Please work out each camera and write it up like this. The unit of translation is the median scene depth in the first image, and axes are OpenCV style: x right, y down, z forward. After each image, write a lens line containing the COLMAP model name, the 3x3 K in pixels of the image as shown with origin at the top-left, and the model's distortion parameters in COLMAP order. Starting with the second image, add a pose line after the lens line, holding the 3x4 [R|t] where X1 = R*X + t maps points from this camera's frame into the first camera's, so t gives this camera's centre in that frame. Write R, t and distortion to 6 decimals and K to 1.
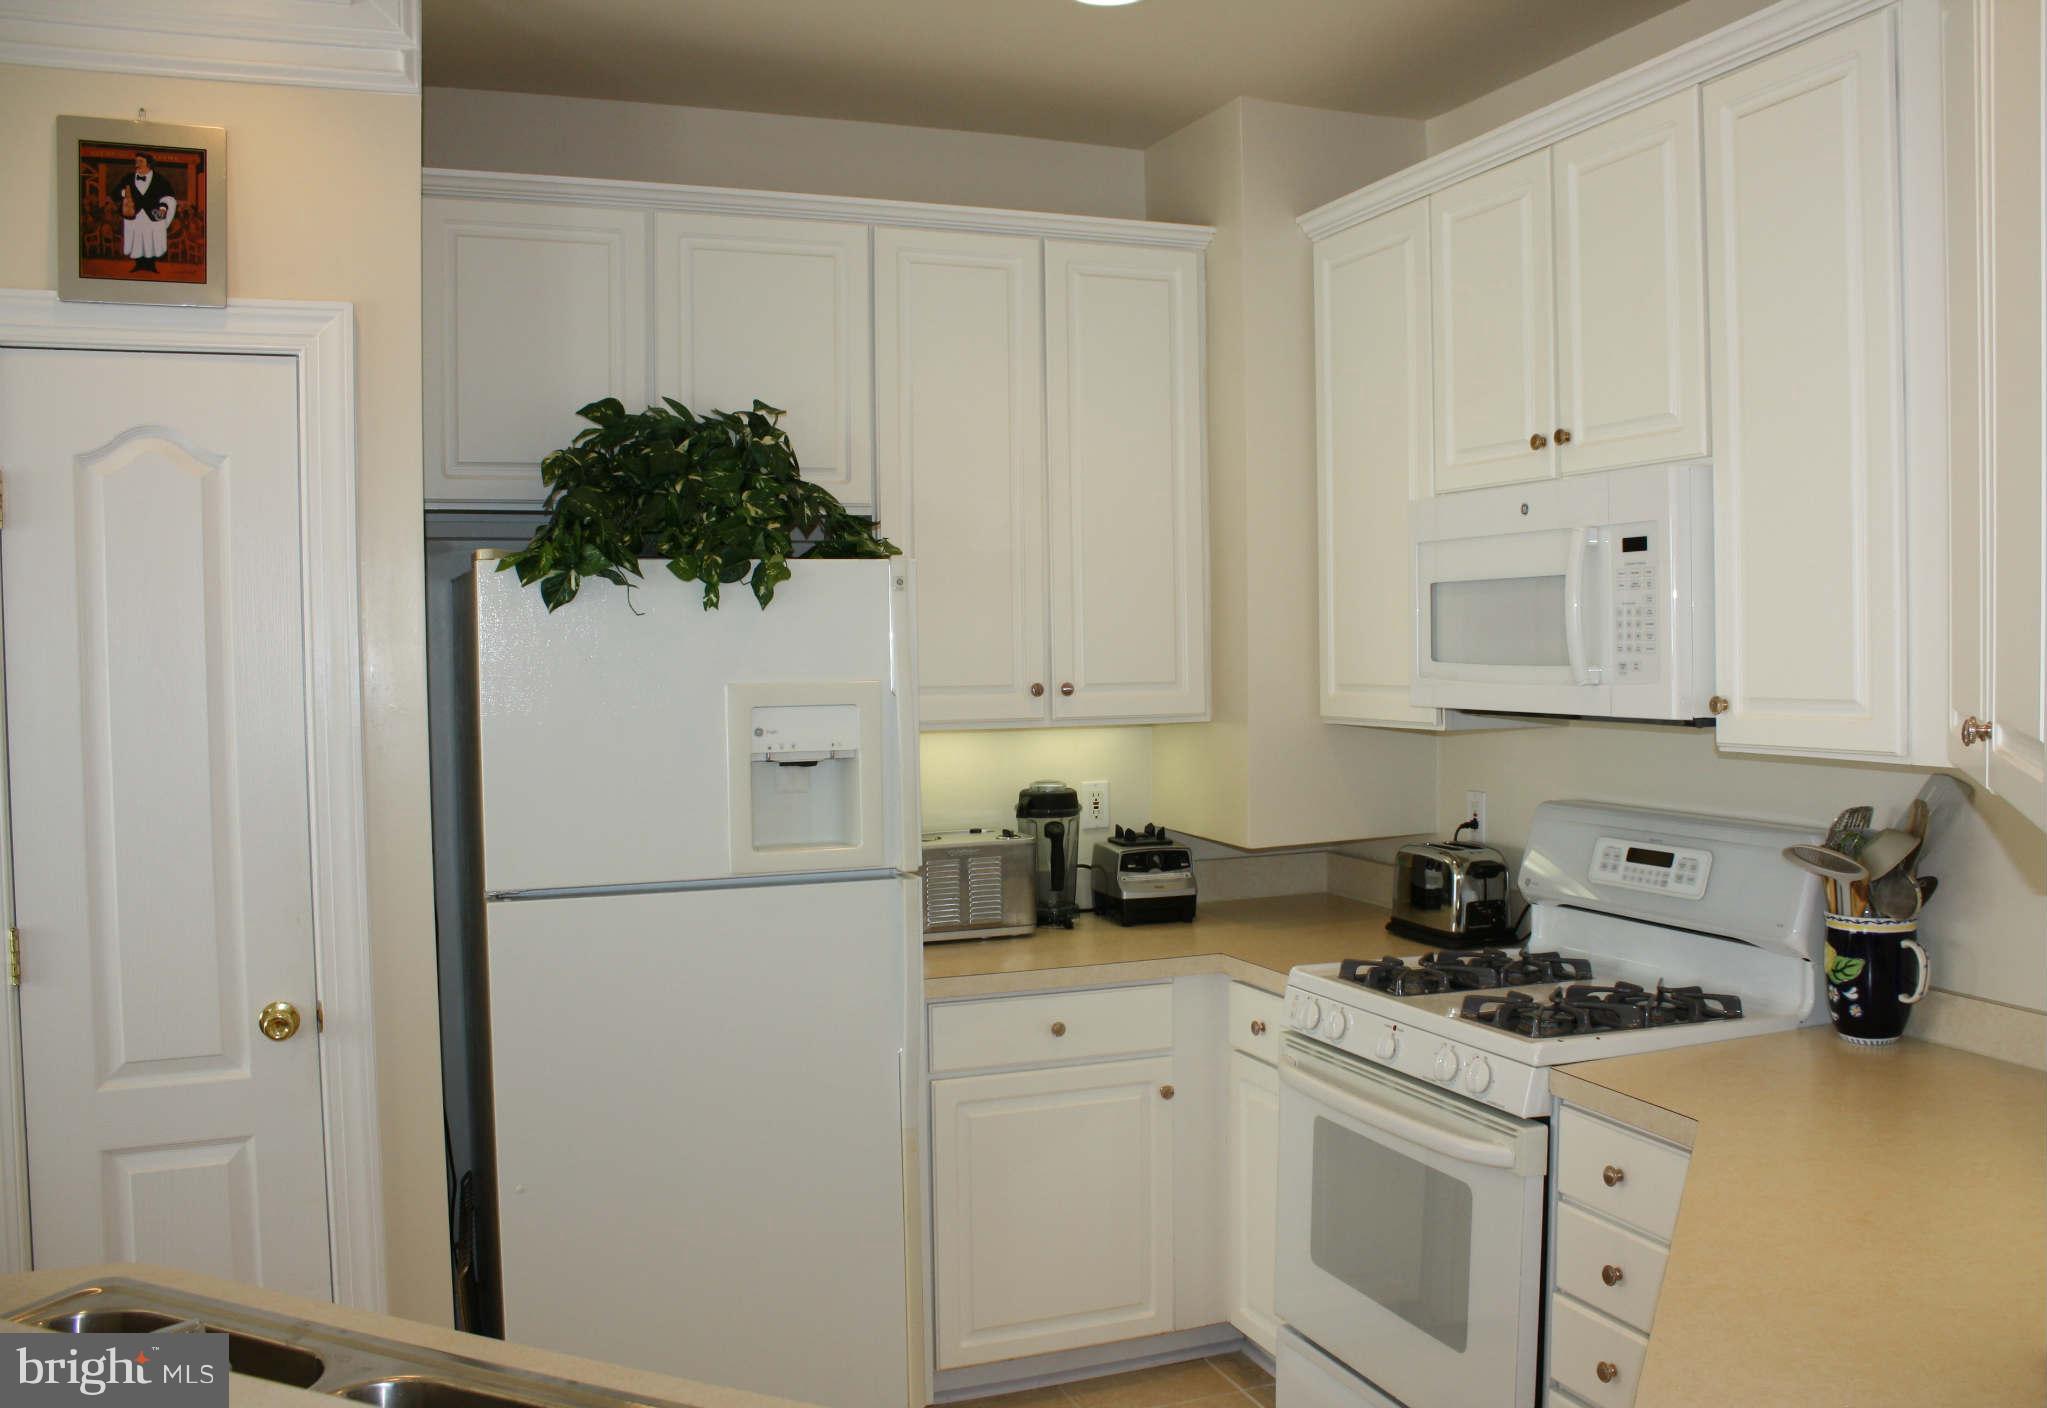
lens RADIAL K [[1793.6, 0, 1077.4], [0, 1793.6, 705.2], [0, 0, 1]] dist [-0.104814, 0.003525]
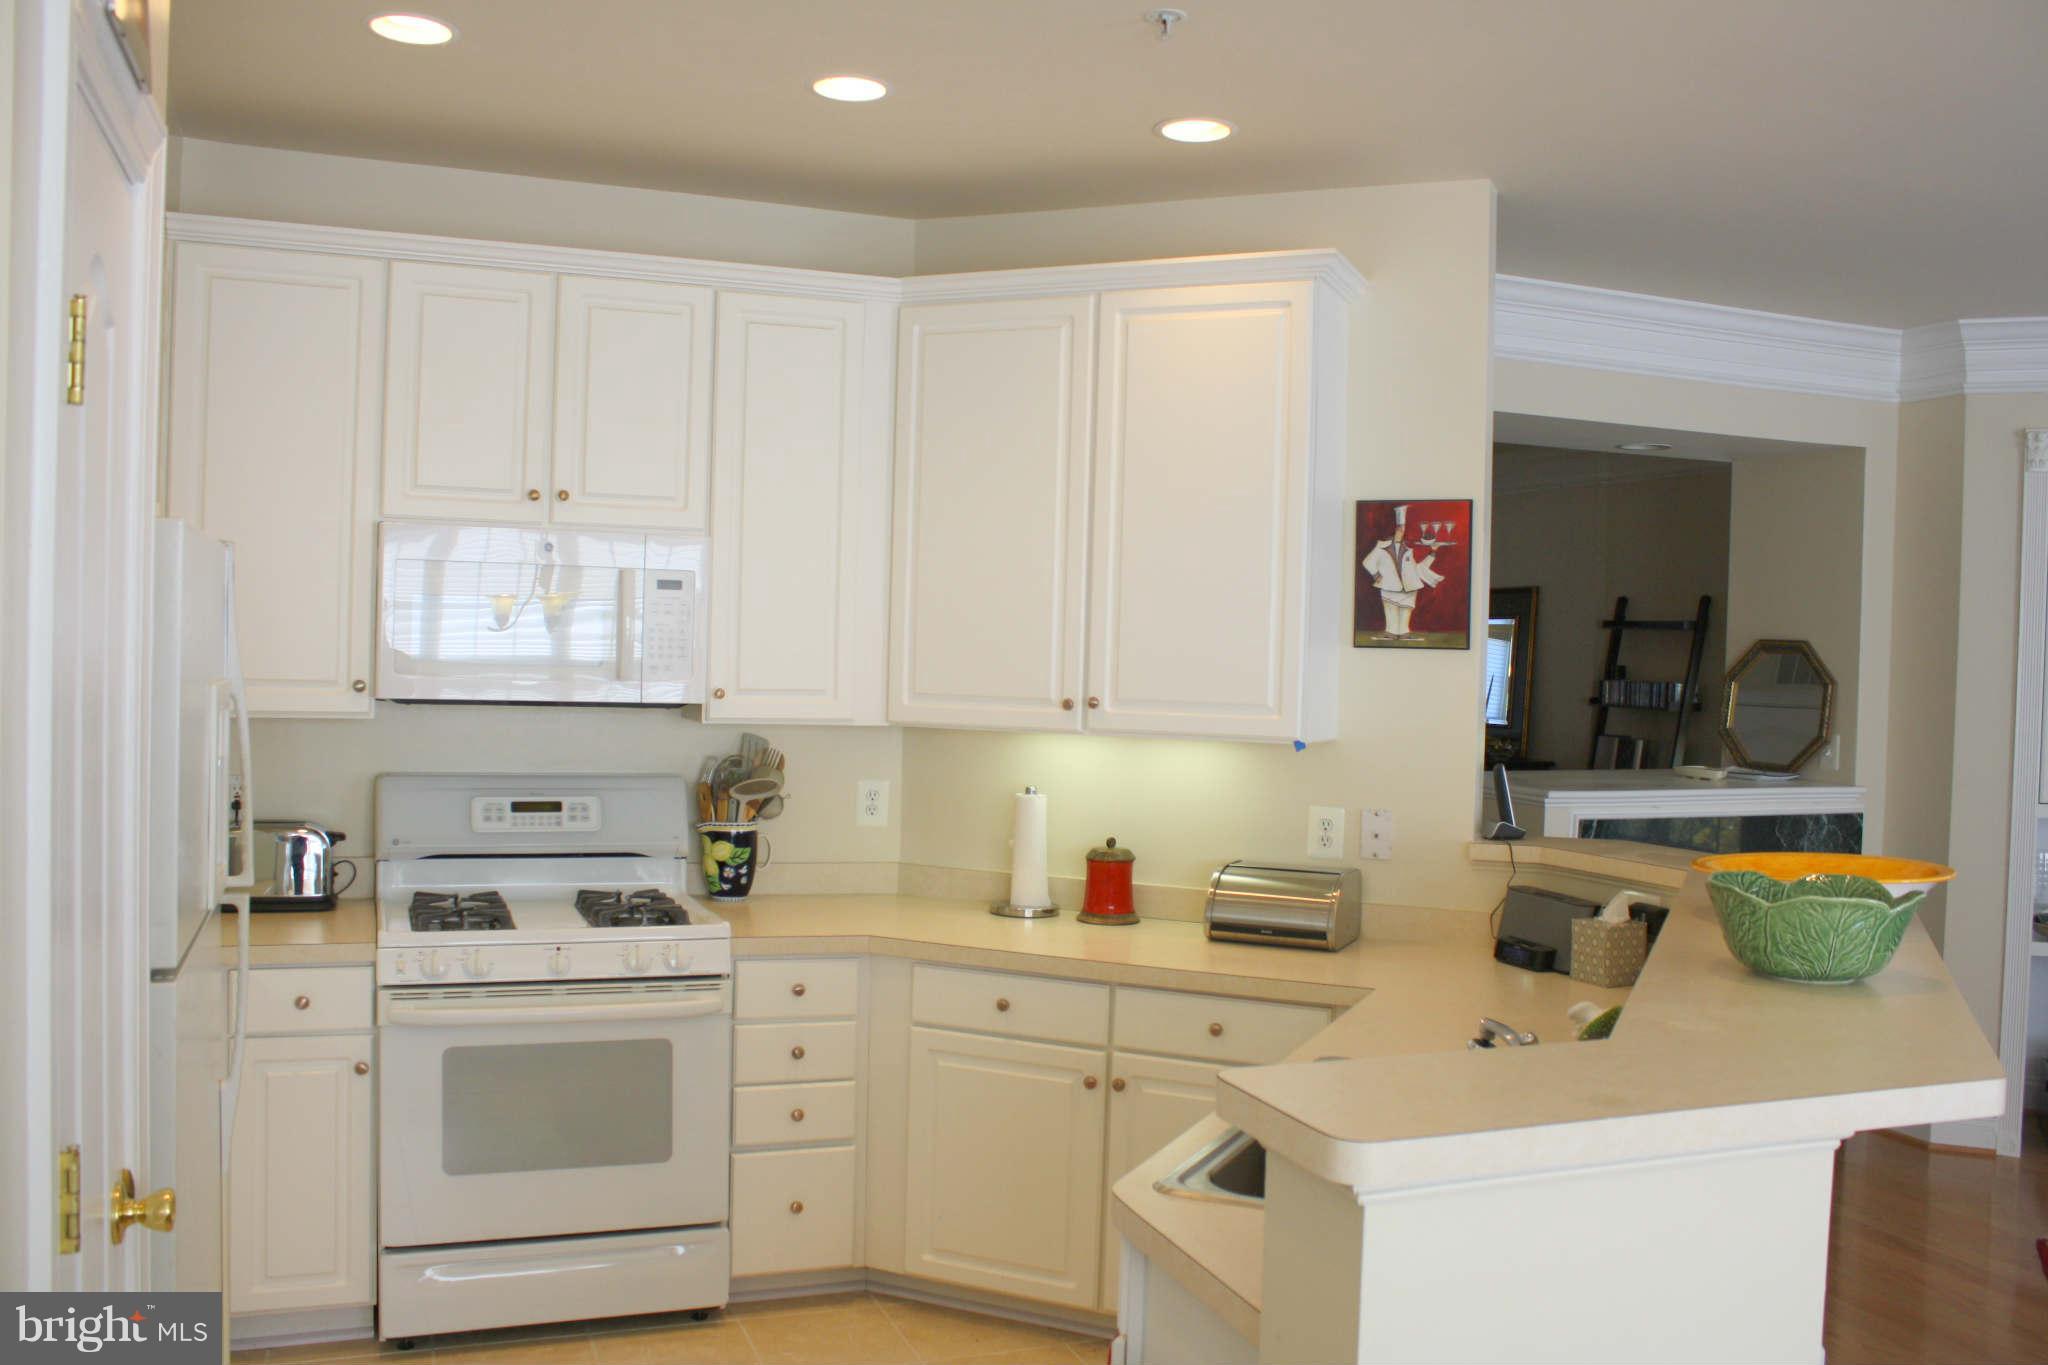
lens RADIAL K [[1725.5, 0, 1024.0], [0, 1725.5, 682.5], [0, 0, 1]] dist [-0.208678, 0.205071]
pose [[0.014465, -0.007101, 0.999870, -1.021312], [0.006668, 0.999953, 0.007005, -0.016554], [-0.999873, 0.006565, 0.014512, 0.642322]]
